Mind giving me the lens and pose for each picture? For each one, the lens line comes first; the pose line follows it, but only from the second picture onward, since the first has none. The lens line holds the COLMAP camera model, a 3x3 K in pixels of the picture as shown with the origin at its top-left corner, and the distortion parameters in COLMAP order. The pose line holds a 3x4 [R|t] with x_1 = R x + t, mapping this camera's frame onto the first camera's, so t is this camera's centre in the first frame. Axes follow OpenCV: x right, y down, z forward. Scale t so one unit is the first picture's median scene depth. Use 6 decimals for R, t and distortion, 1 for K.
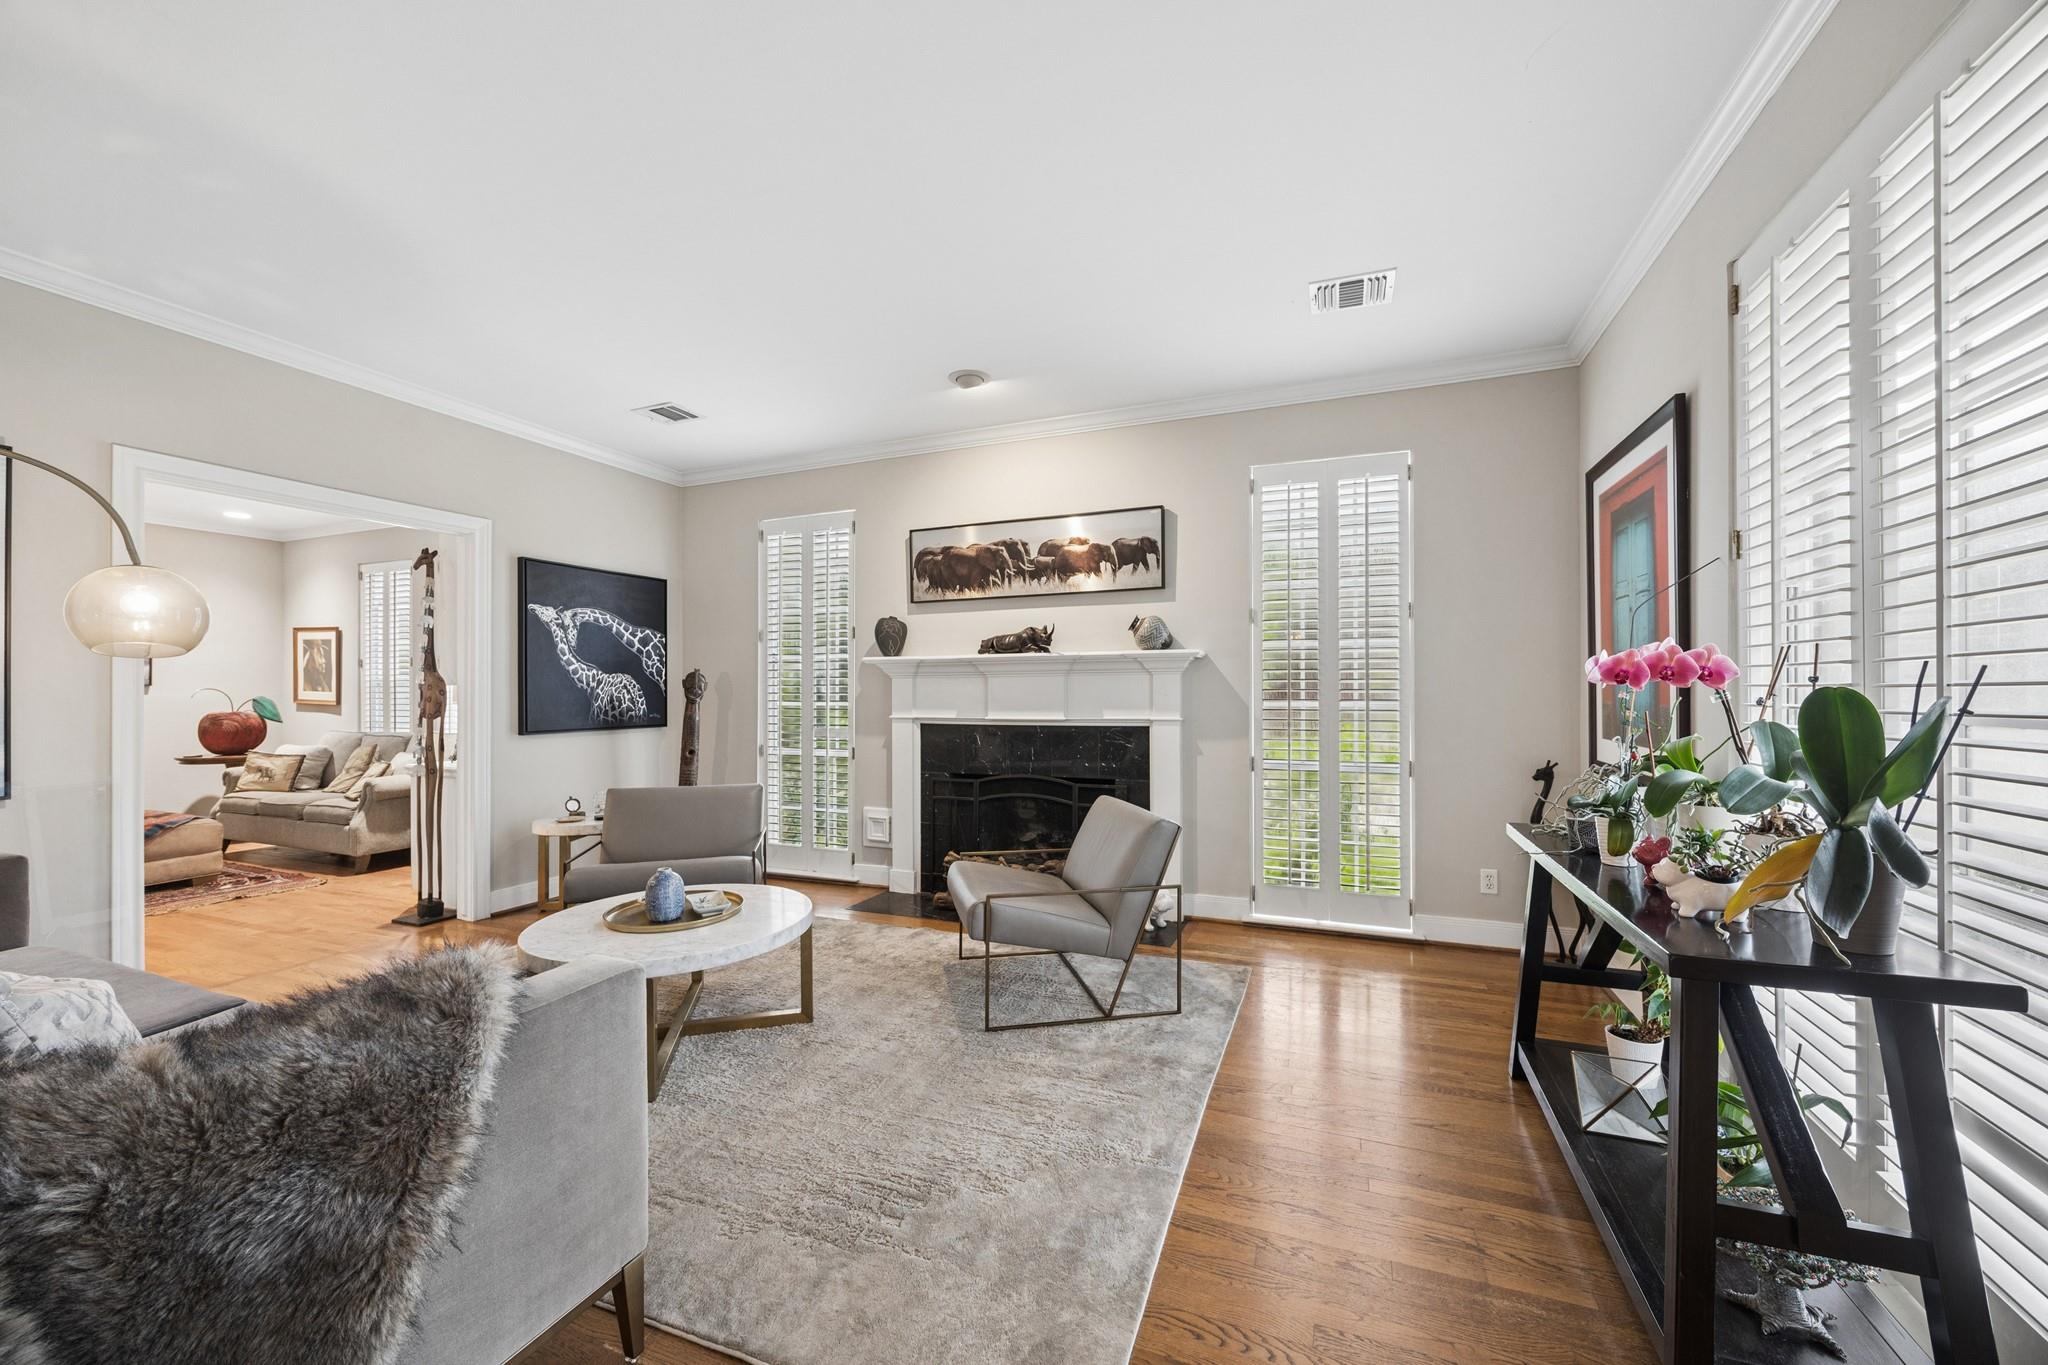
lens RADIAL K [[783.9, 0, 1030.4], [0, 783.9, 689.9], [0, 0, 1]] dist [-0.007417, 0.000764]
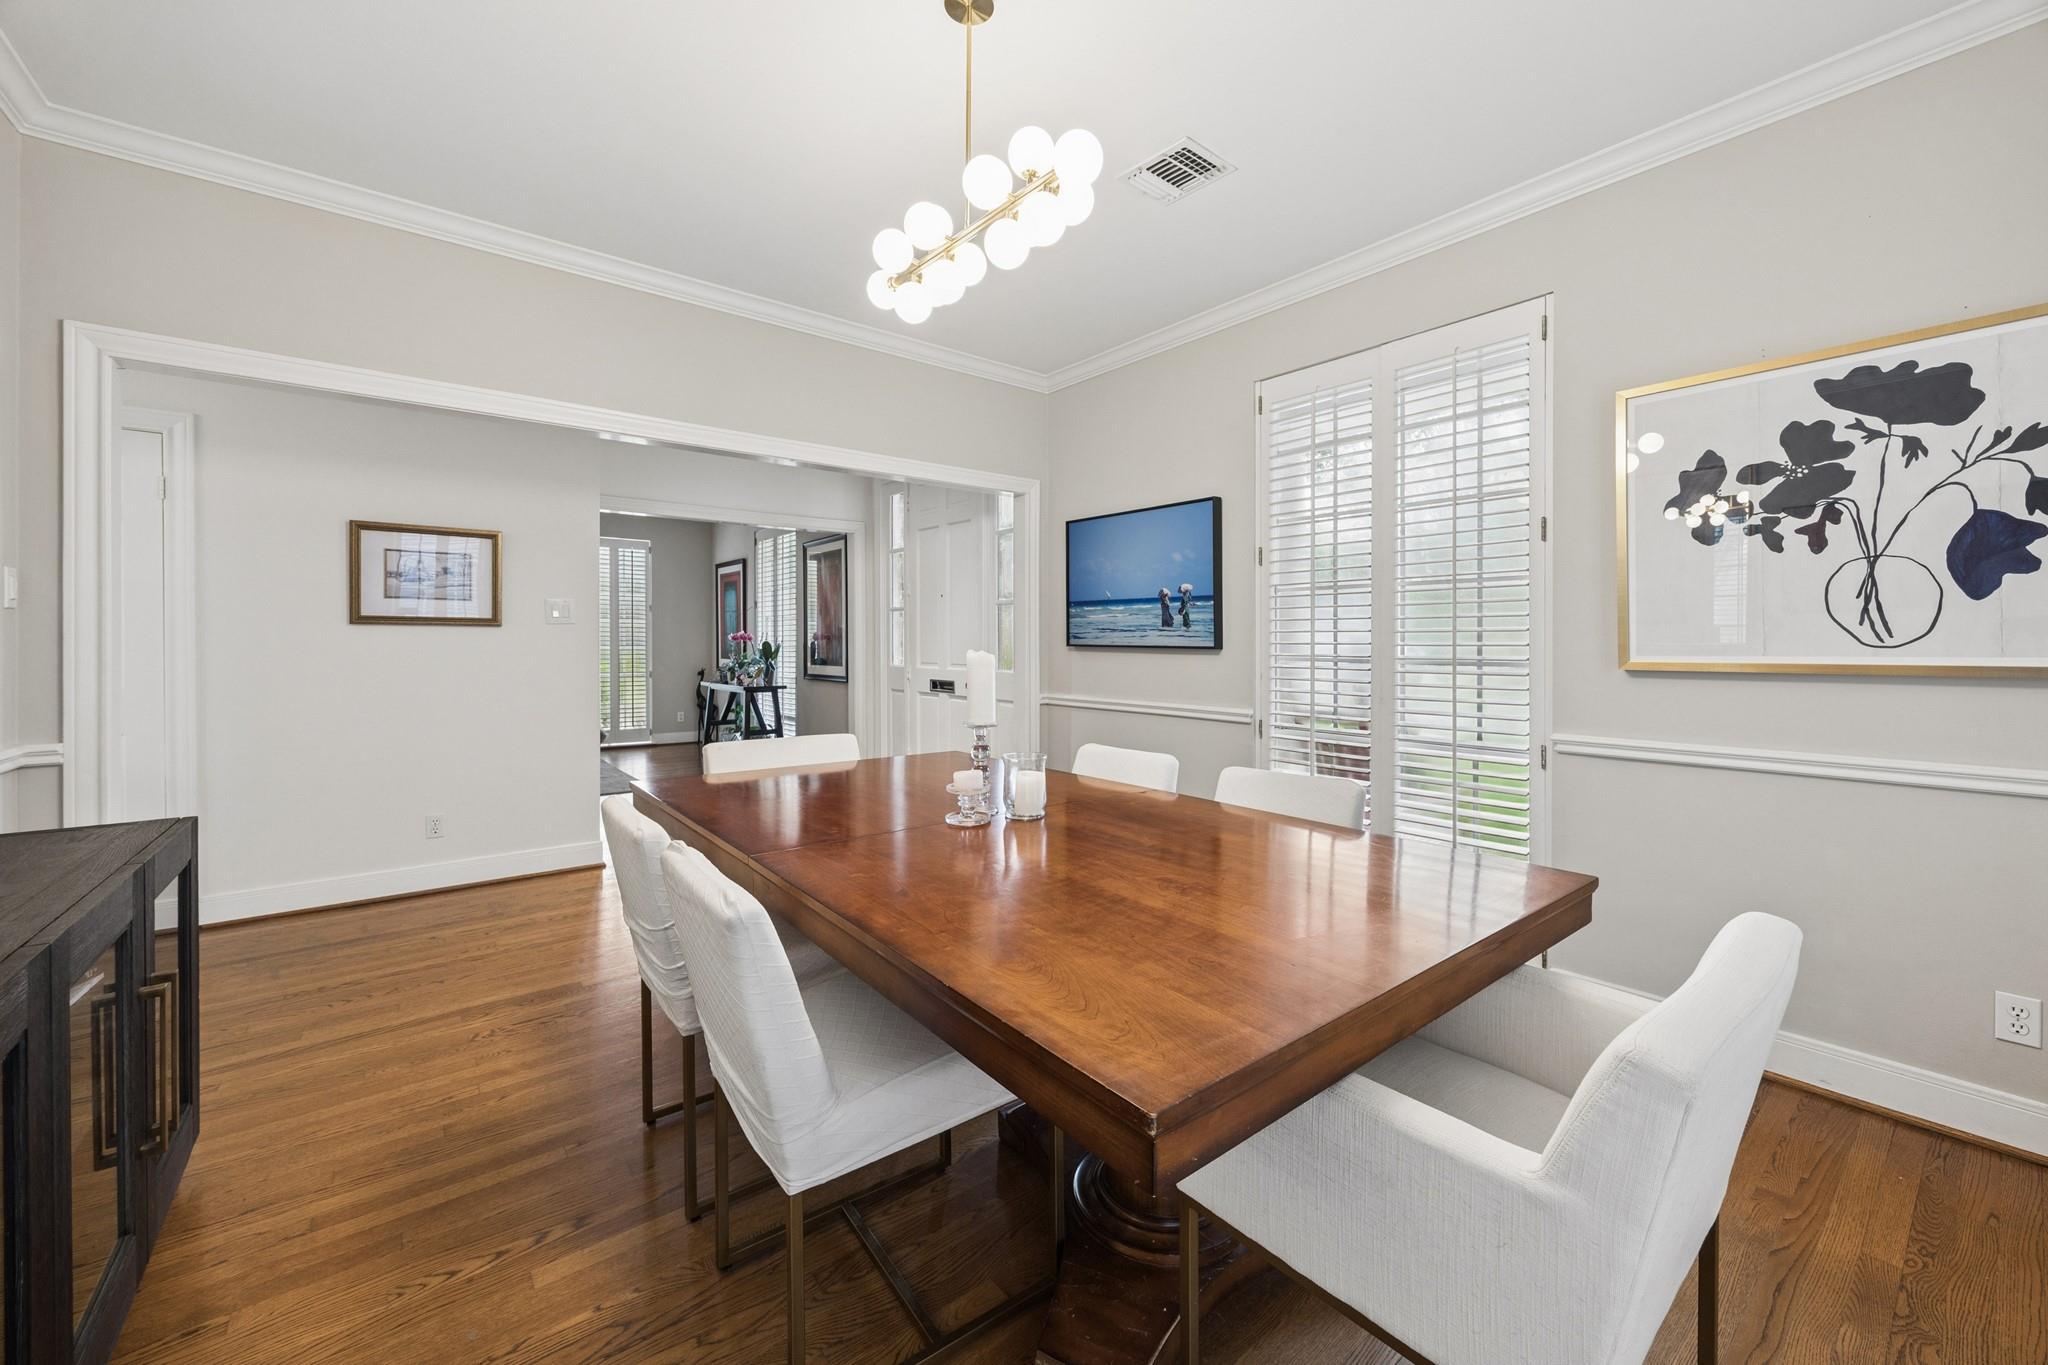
lens RADIAL K [[783.9, 0, 1023.0], [0, 783.9, 661.9], [0, 0, 1]] dist [-0.007417, 0.000764]
pose [[0.499312, -0.011731, 0.866343, -0.882406], [-0.010135, 0.999761, 0.019379, 0.005335], [-0.866363, -0.018457, 0.499074, -1.026041]]
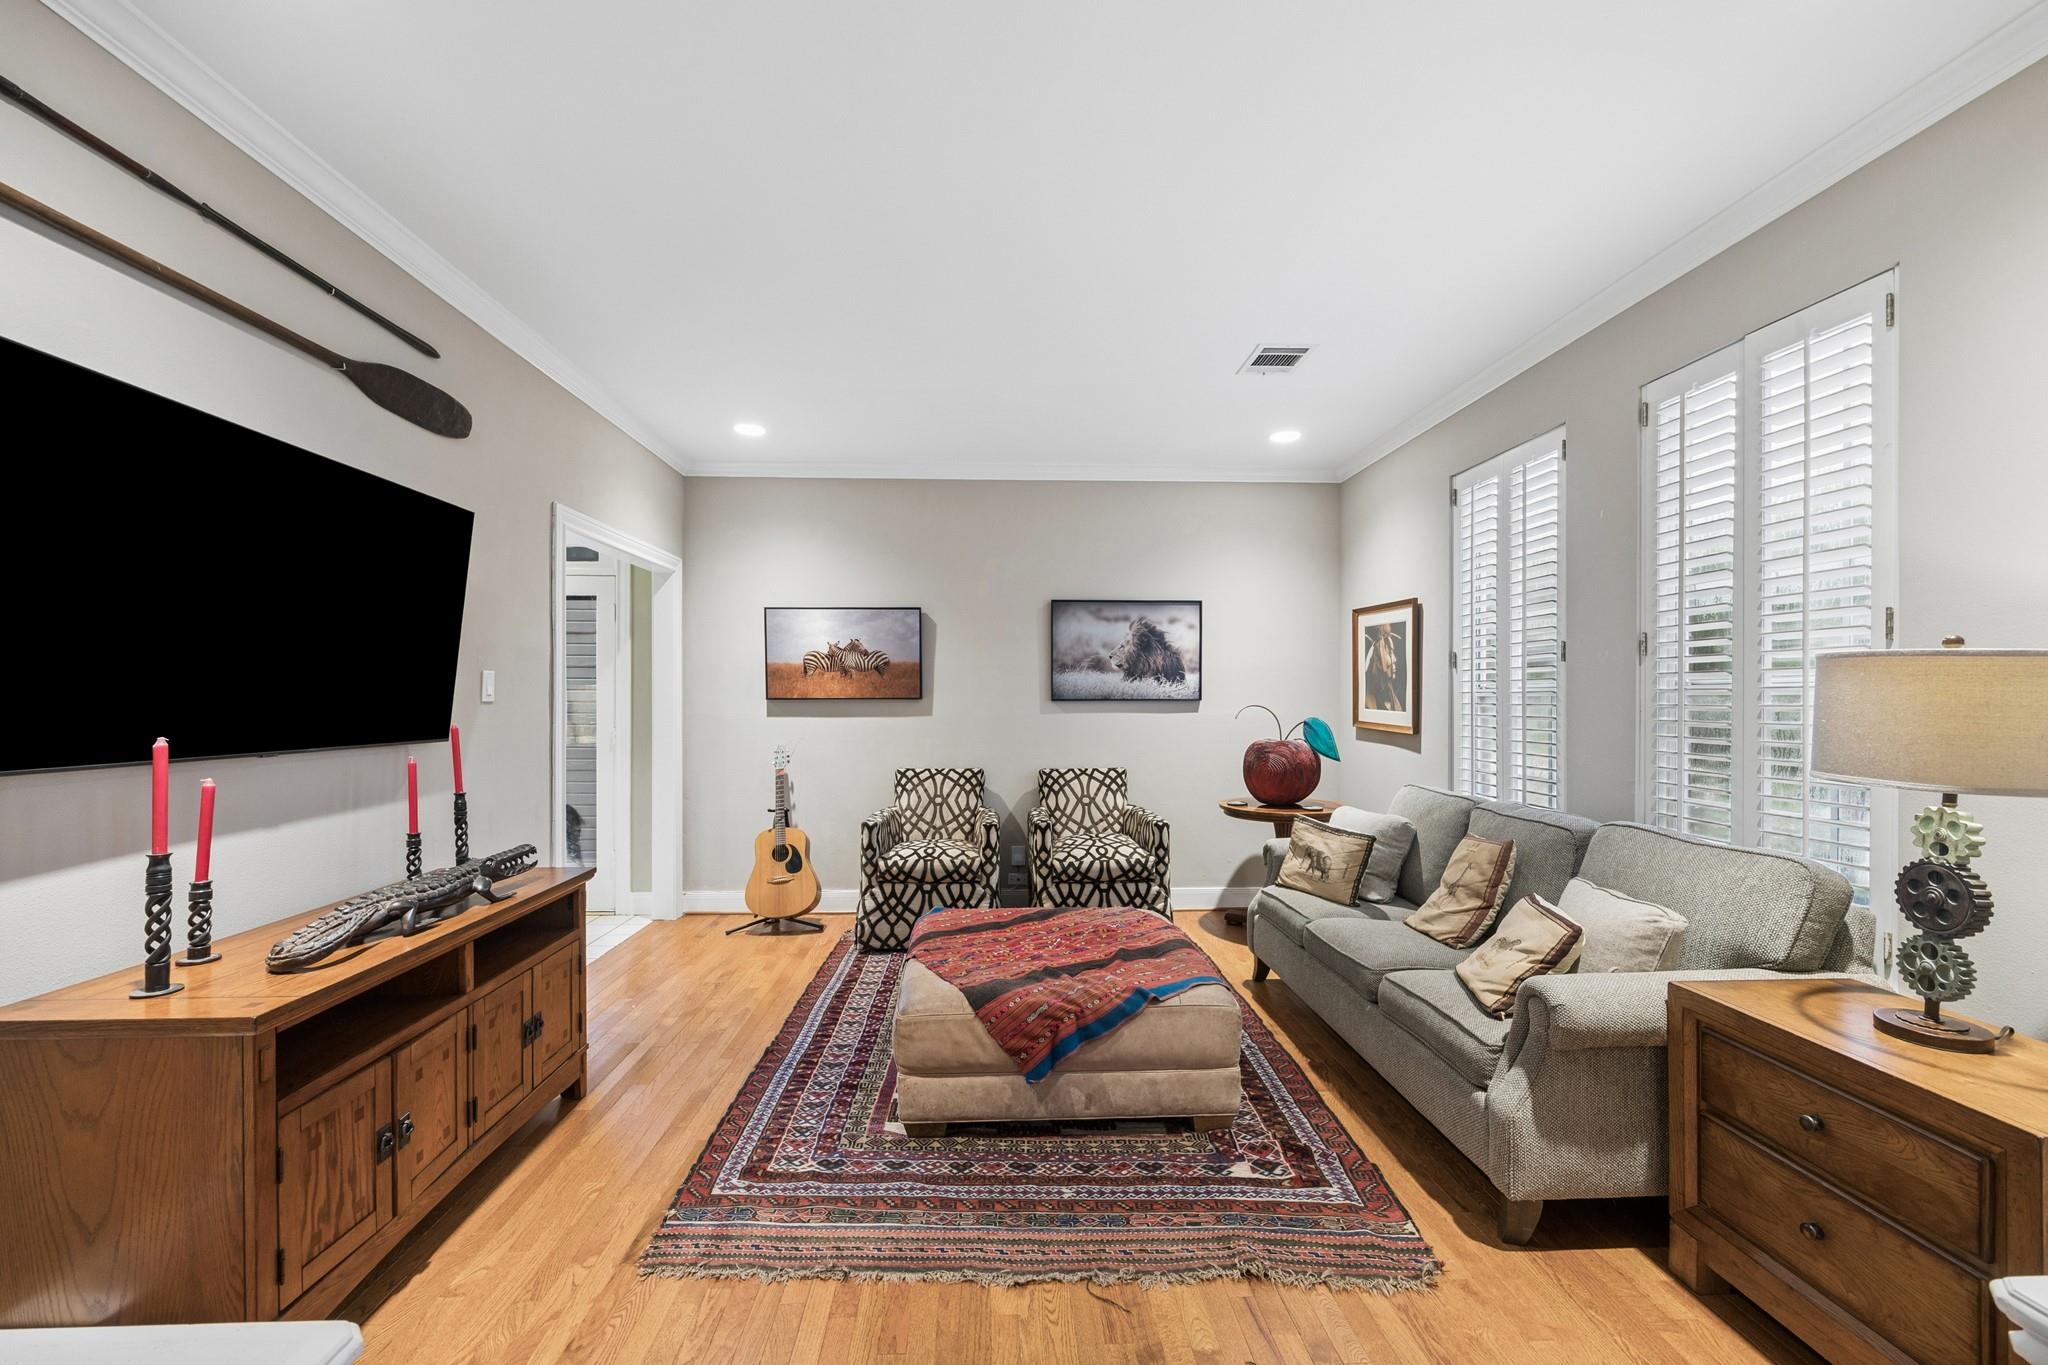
lens RADIAL K [[783.9, 0, 1016.5], [0, 783.9, 697.6], [0, 0, 1]] dist [-0.007417, 0.000764]
pose [[0.404597, 0.002565, -0.914492, -0.759861], [0.004131, 0.999981, 0.004632, -0.018563], [0.914486, -0.005652, 0.404578, 0.787275]]
